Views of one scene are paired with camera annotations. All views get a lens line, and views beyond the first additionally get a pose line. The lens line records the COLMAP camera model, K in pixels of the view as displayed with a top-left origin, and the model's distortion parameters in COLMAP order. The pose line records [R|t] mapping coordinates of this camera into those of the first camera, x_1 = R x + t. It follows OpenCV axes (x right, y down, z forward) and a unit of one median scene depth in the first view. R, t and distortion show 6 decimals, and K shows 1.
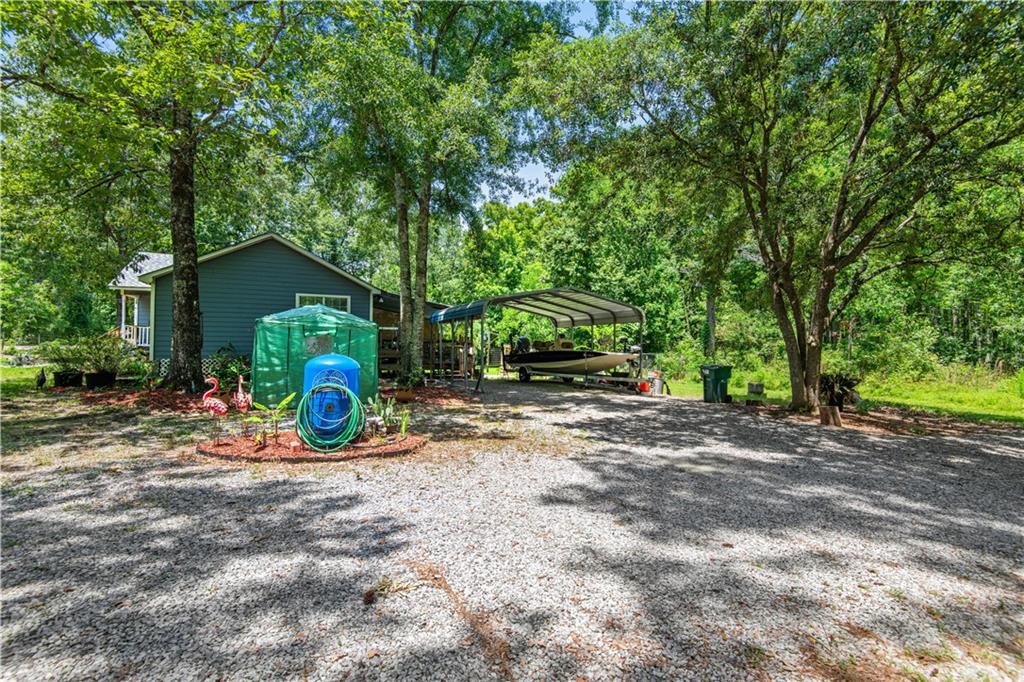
lens RADIAL K [[464.4, 0, 512.4], [0, 464.4, 342.3], [0, 0, 1]] dist [0.019283, -0.000244]
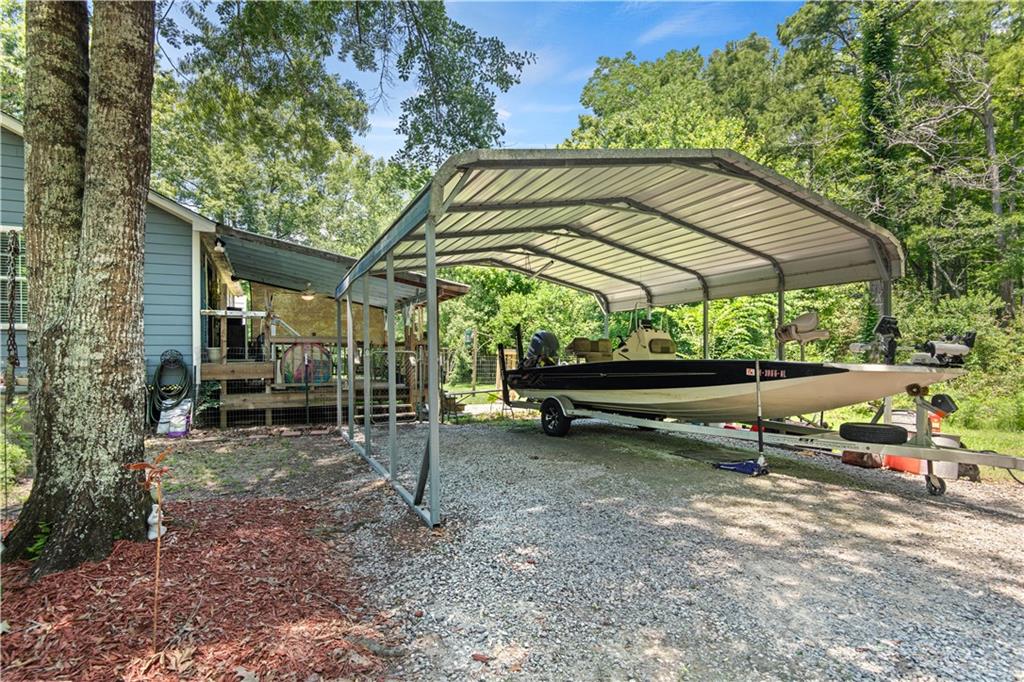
lens RADIAL K [[530.5, 0, 511.2], [0, 530.5, 345.5], [0, 0, 1]] dist [0.000647, -0.000027]
pose [[0.999909, -0.012043, 0.006090, -0.014725], [0.012099, 0.999884, -0.009273, 0.007276], [-0.005977, 0.009346, 0.999938, 0.467313]]
